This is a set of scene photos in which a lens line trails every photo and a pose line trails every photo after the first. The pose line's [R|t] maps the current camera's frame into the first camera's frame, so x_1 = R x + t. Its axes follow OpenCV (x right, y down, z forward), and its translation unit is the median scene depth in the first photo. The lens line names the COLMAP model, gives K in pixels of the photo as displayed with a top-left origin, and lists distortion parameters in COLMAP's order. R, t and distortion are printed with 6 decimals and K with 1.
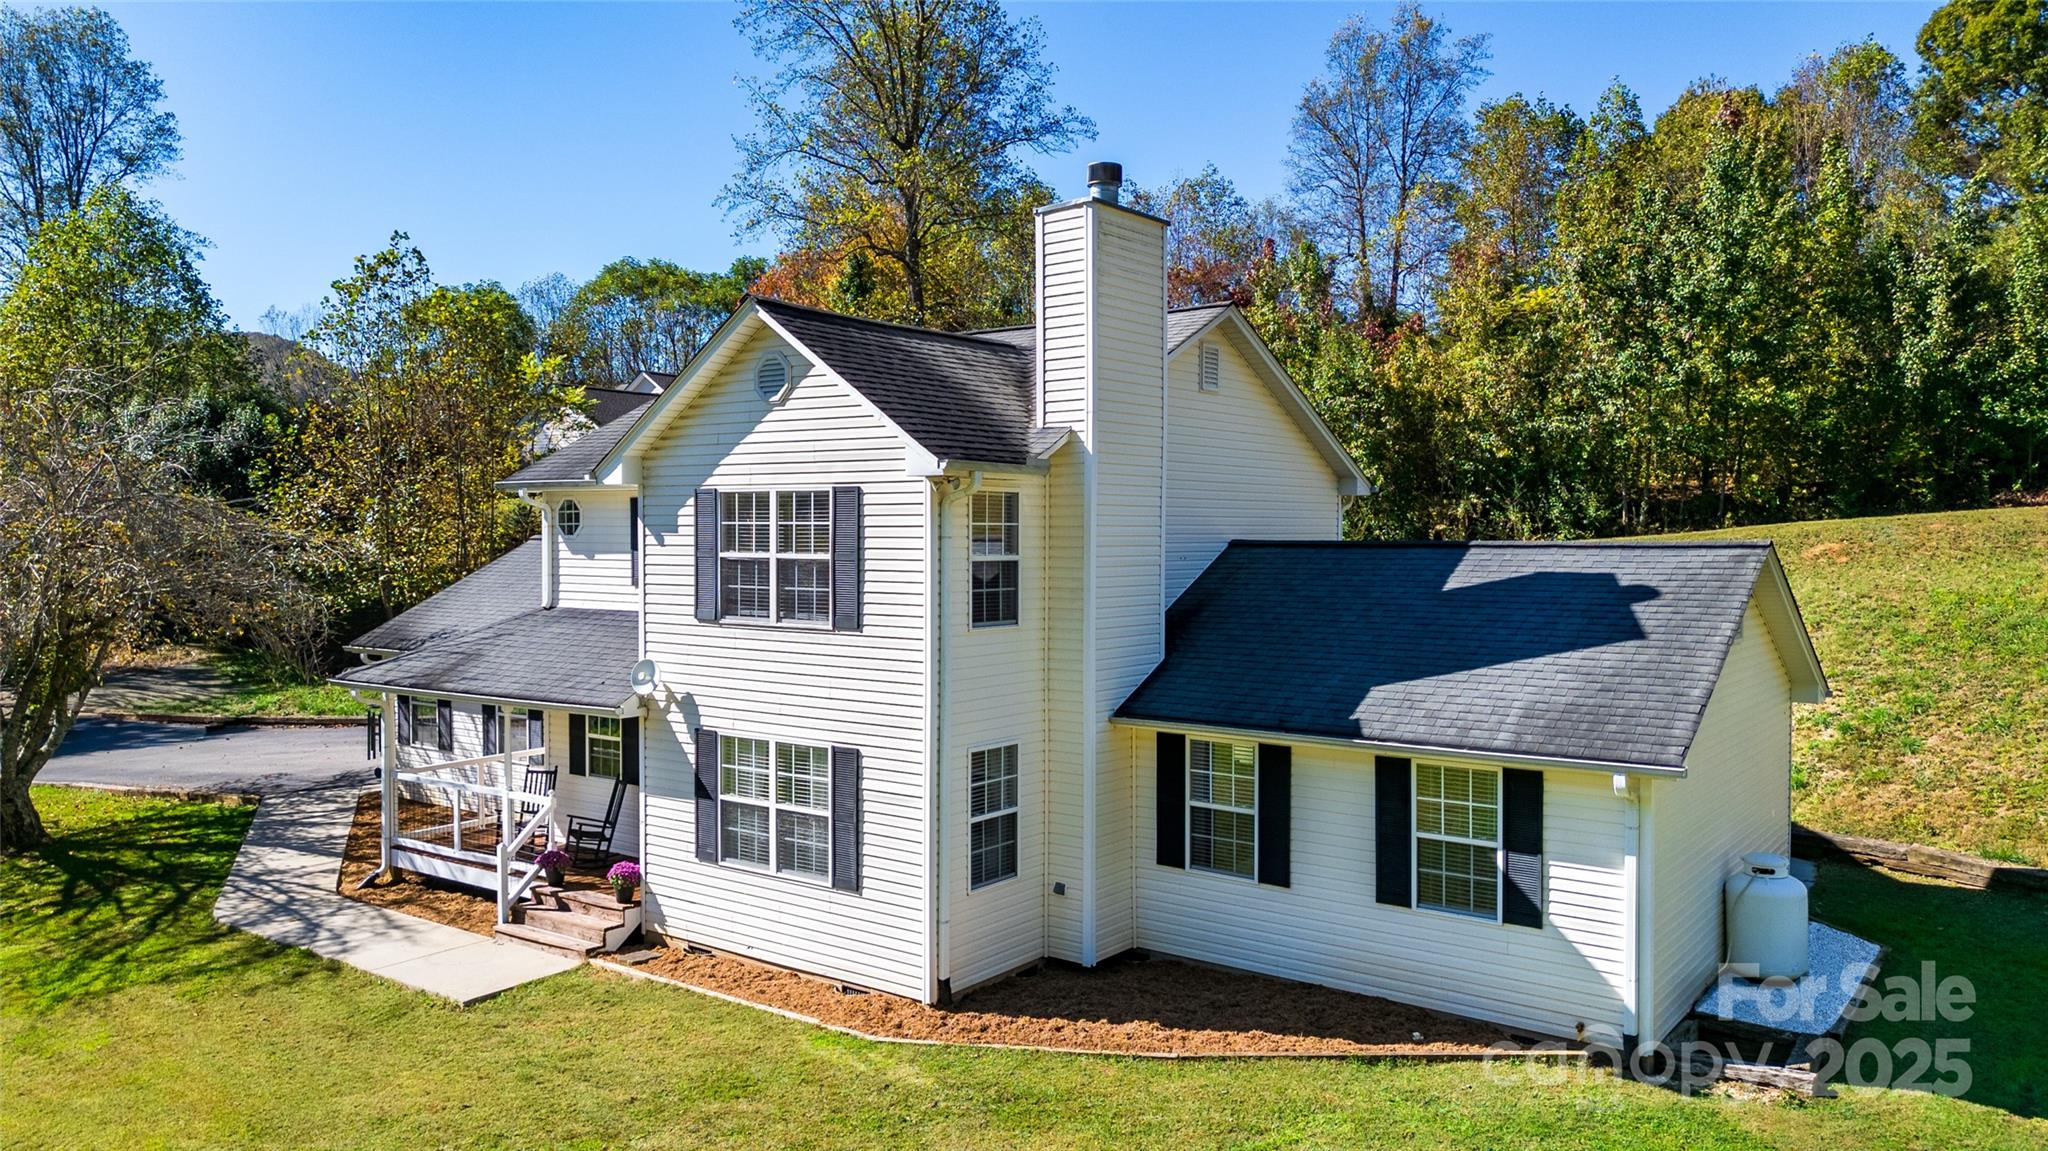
lens RADIAL K [[1440.3, 0, 1028.2], [0, 1440.3, 559.3], [0, 0, 1]] dist [0.044563, -0.039645]
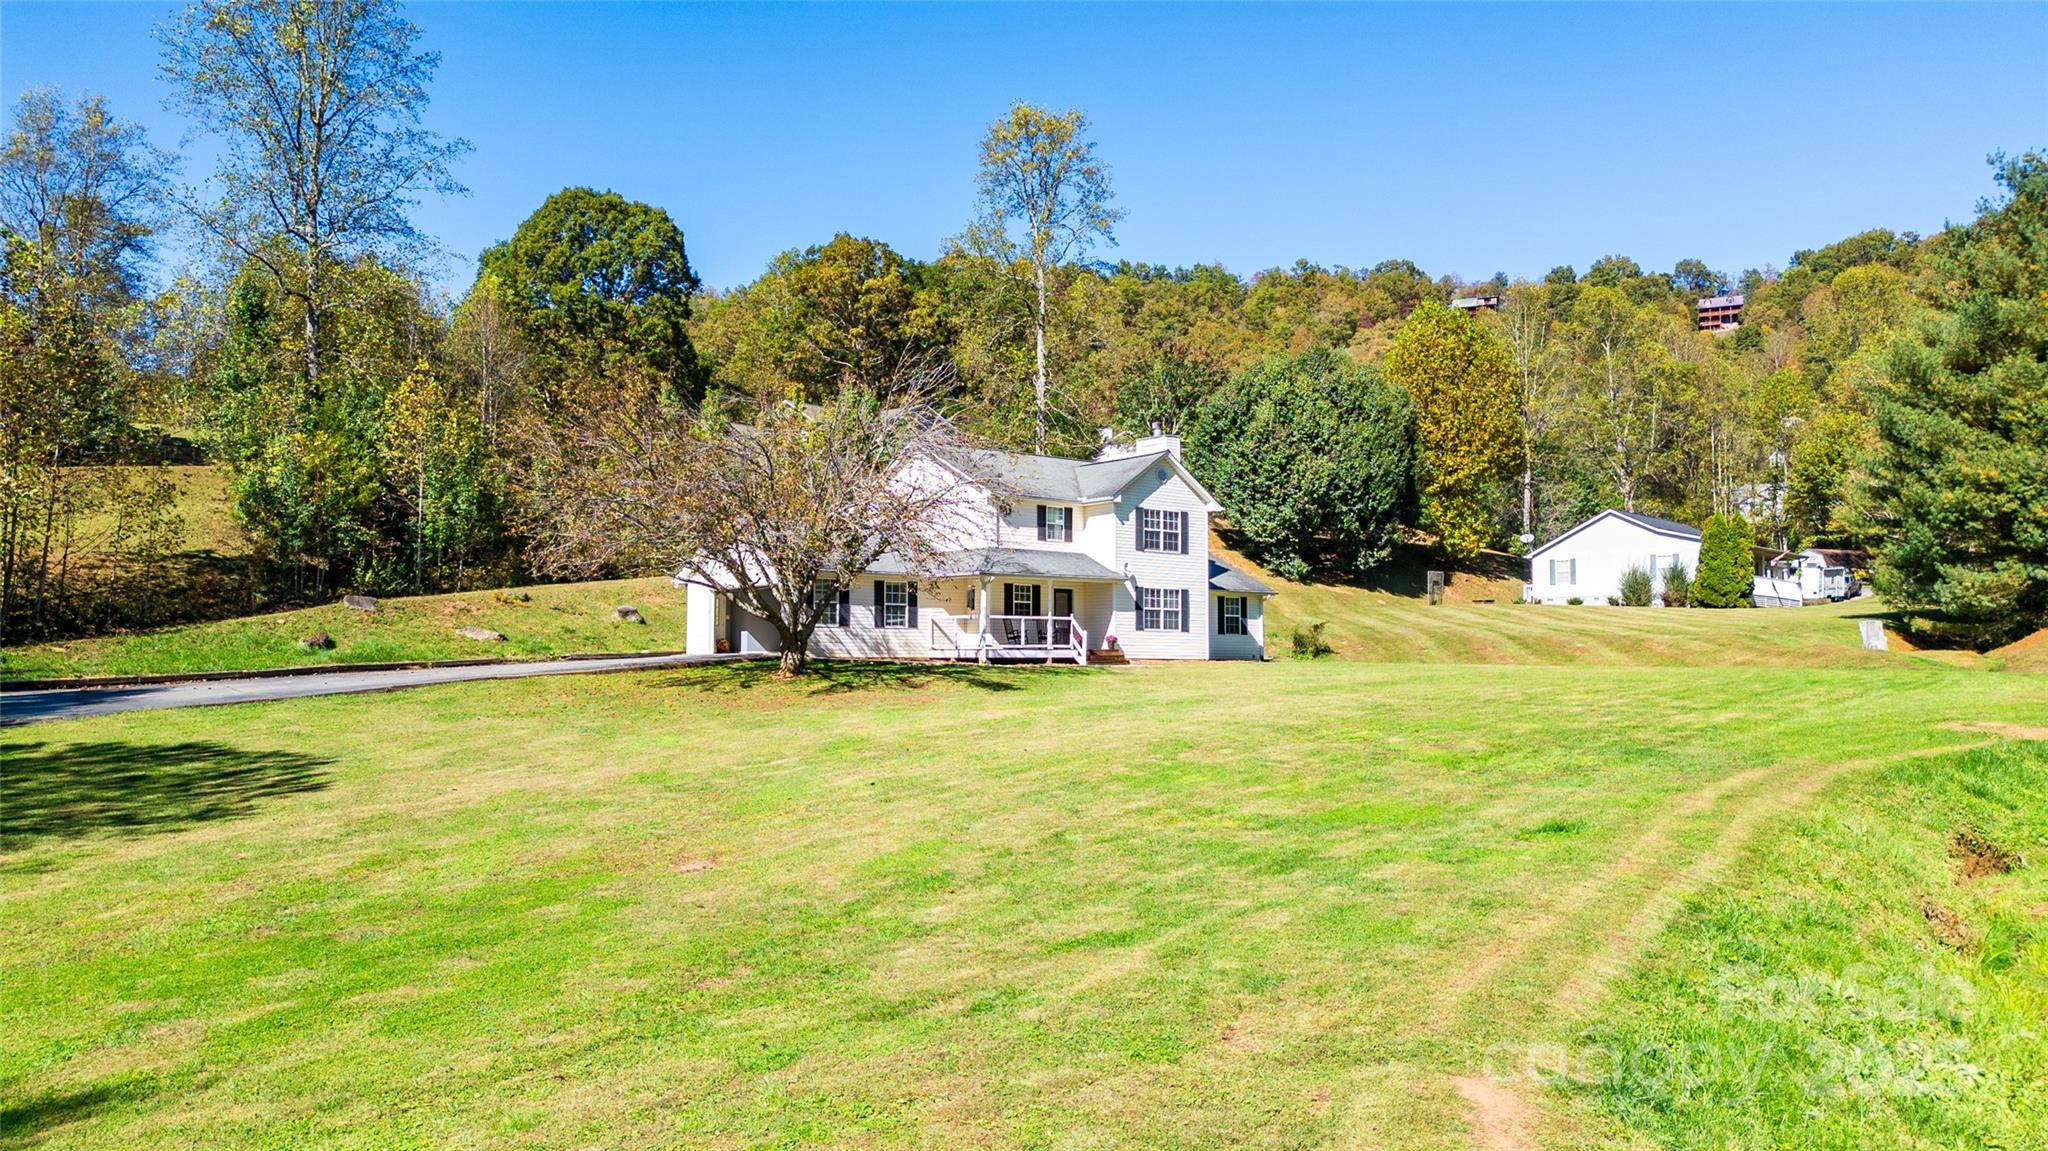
lens RADIAL K [[1440.3, 0, 1032.8], [0, 1440.3, 578.3], [0, 0, 1]] dist [0.044563, -0.039645]
pose [[0.233944, 0.061180, 0.970323, -3.265242], [0.018880, 0.997544, -0.067448, 0.306154], [-0.972067, 0.034099, 0.232214, 0.535068]]
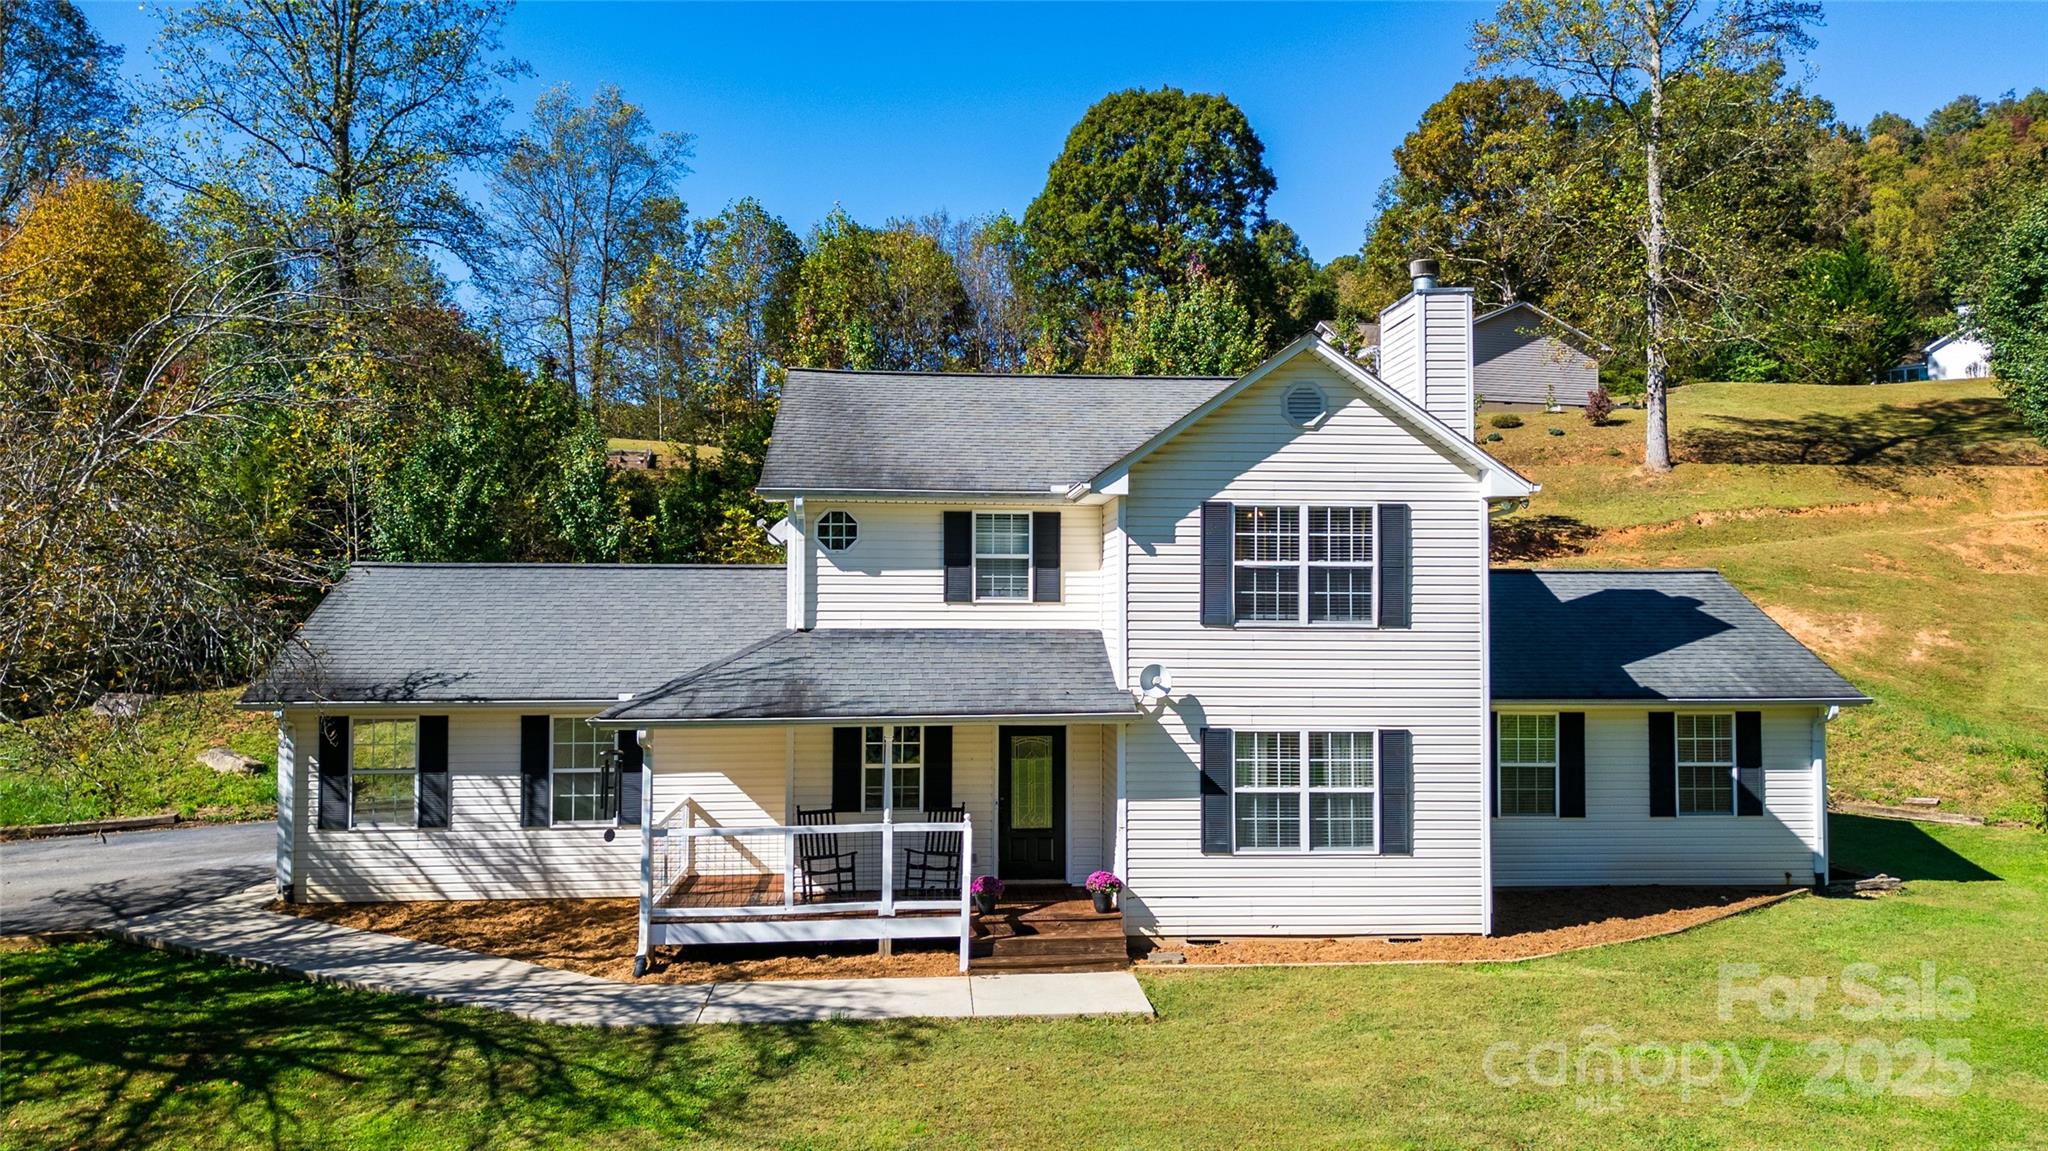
lens RADIAL K [[1440.3, 0, 1022.1], [0, 1440.3, 564.4], [0, 0, 1]] dist [0.044563, -0.039645]
pose [[0.750344, 0.024606, 0.660590, -1.058746], [0.011216, 0.998689, -0.049939, 0.050307], [-0.660953, 0.044881, 0.749084, 0.305594]]
